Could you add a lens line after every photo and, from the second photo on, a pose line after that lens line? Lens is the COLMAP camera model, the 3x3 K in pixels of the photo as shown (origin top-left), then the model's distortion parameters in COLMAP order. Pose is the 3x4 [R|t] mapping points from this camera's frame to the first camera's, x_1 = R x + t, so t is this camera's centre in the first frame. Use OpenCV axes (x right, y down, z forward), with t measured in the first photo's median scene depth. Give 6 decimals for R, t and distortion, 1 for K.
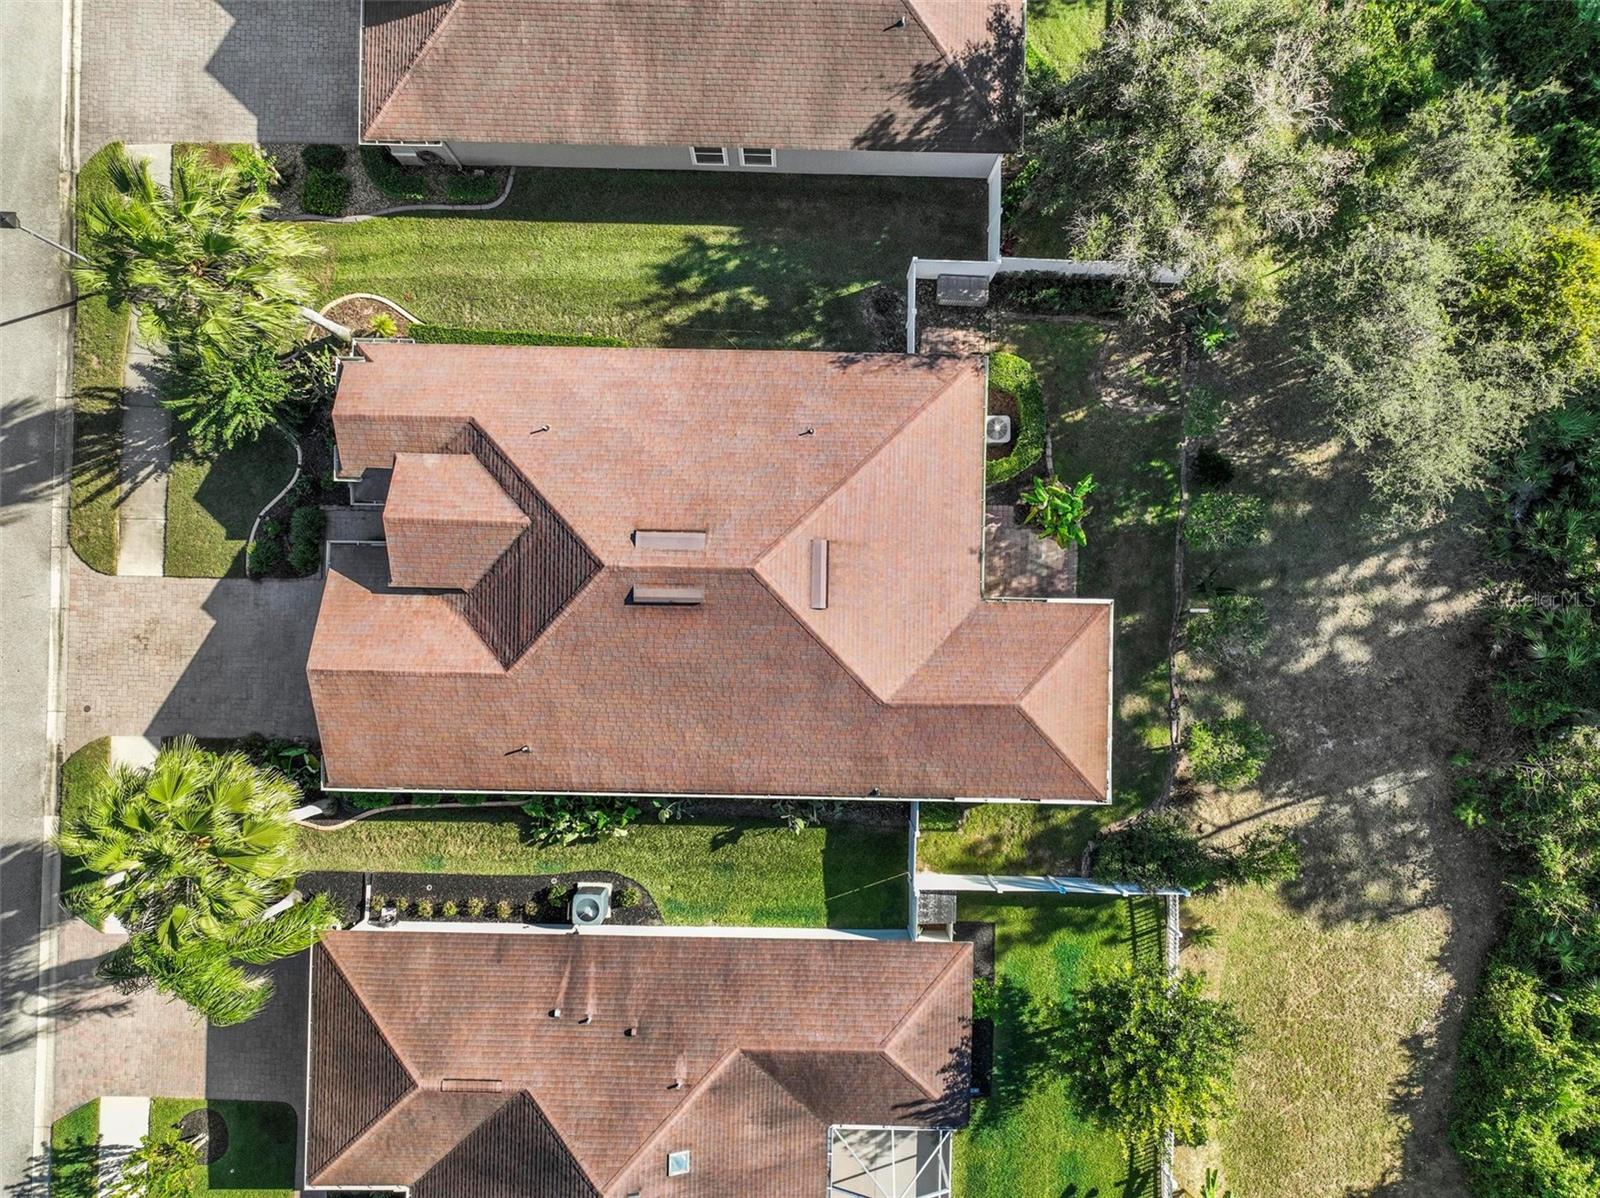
lens RADIAL K [[1125.3, 0, 799.2], [0, 1125.3, 601.7], [0, 0, 1]] dist [0.003215, 0.010069]
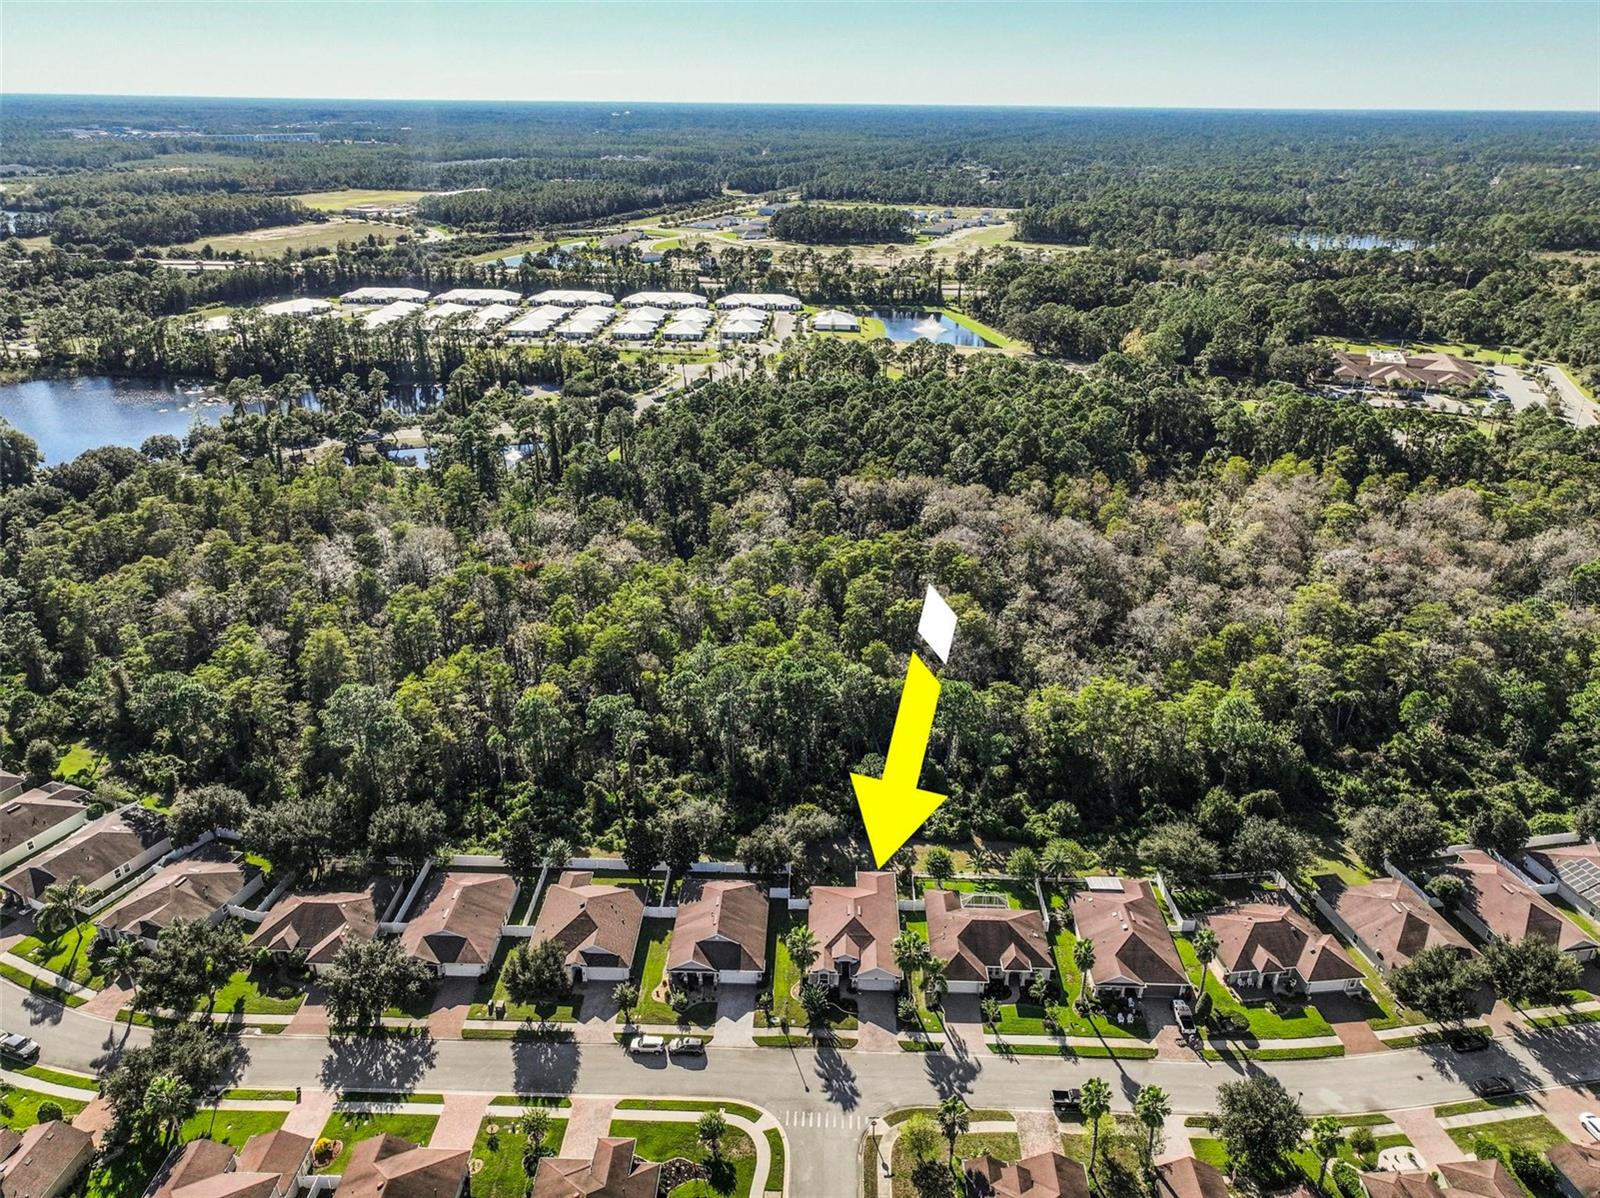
lens RADIAL K [[1116.2, 0, 800.0], [0, 1116.2, 599.0], [0, 0, 1]] dist [-0.002746, 0.006551]
pose [[0.006795, -0.411051, 0.911587, -3.660995], [0.999831, 0.018375, 0.000833, -0.268369], [-0.017093, 0.911427, 0.411106, -2.129891]]
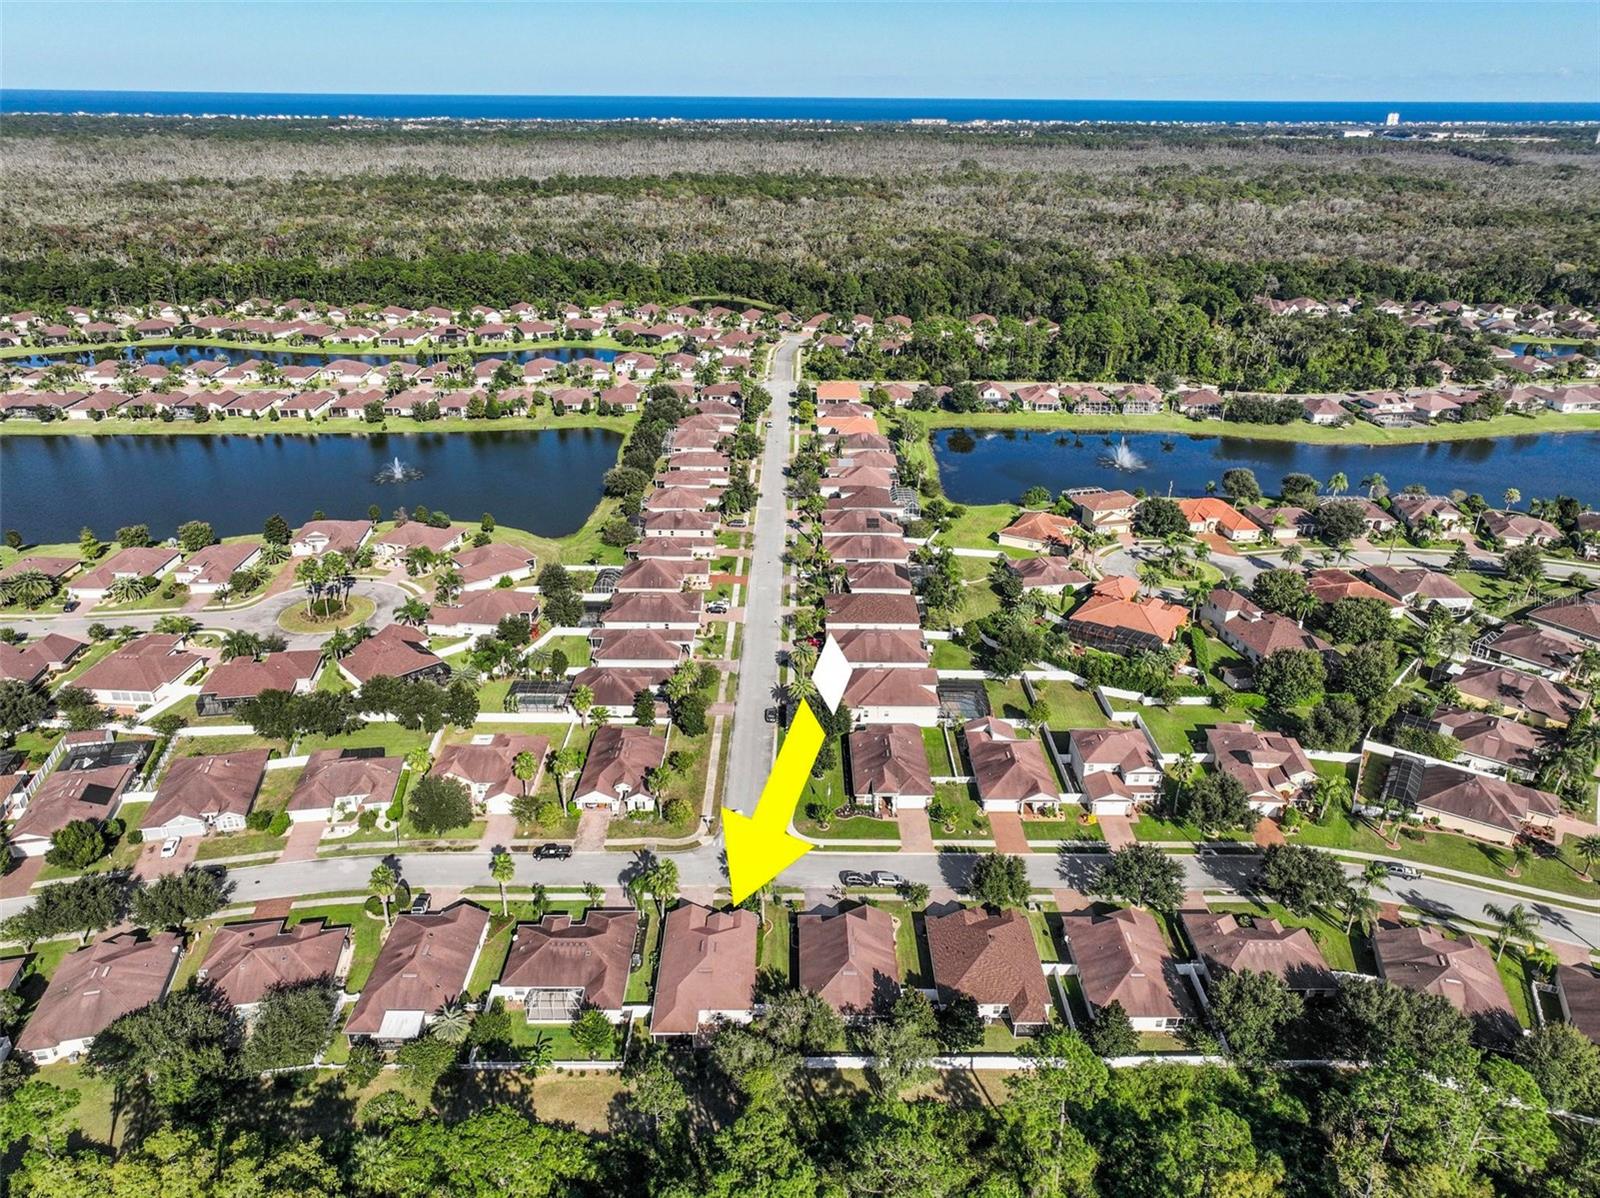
lens RADIAL K [[1128.5, 0, 798.5], [0, 1128.5, 600.4], [0, 0, 1]] dist [-0.002162, 0.020909]
pose [[0.026520, 0.408808, -0.912235, 3.292674], [-0.999646, 0.012572, -0.023427, -0.287026], [0.001892, 0.912534, 0.408997, -2.112131]]
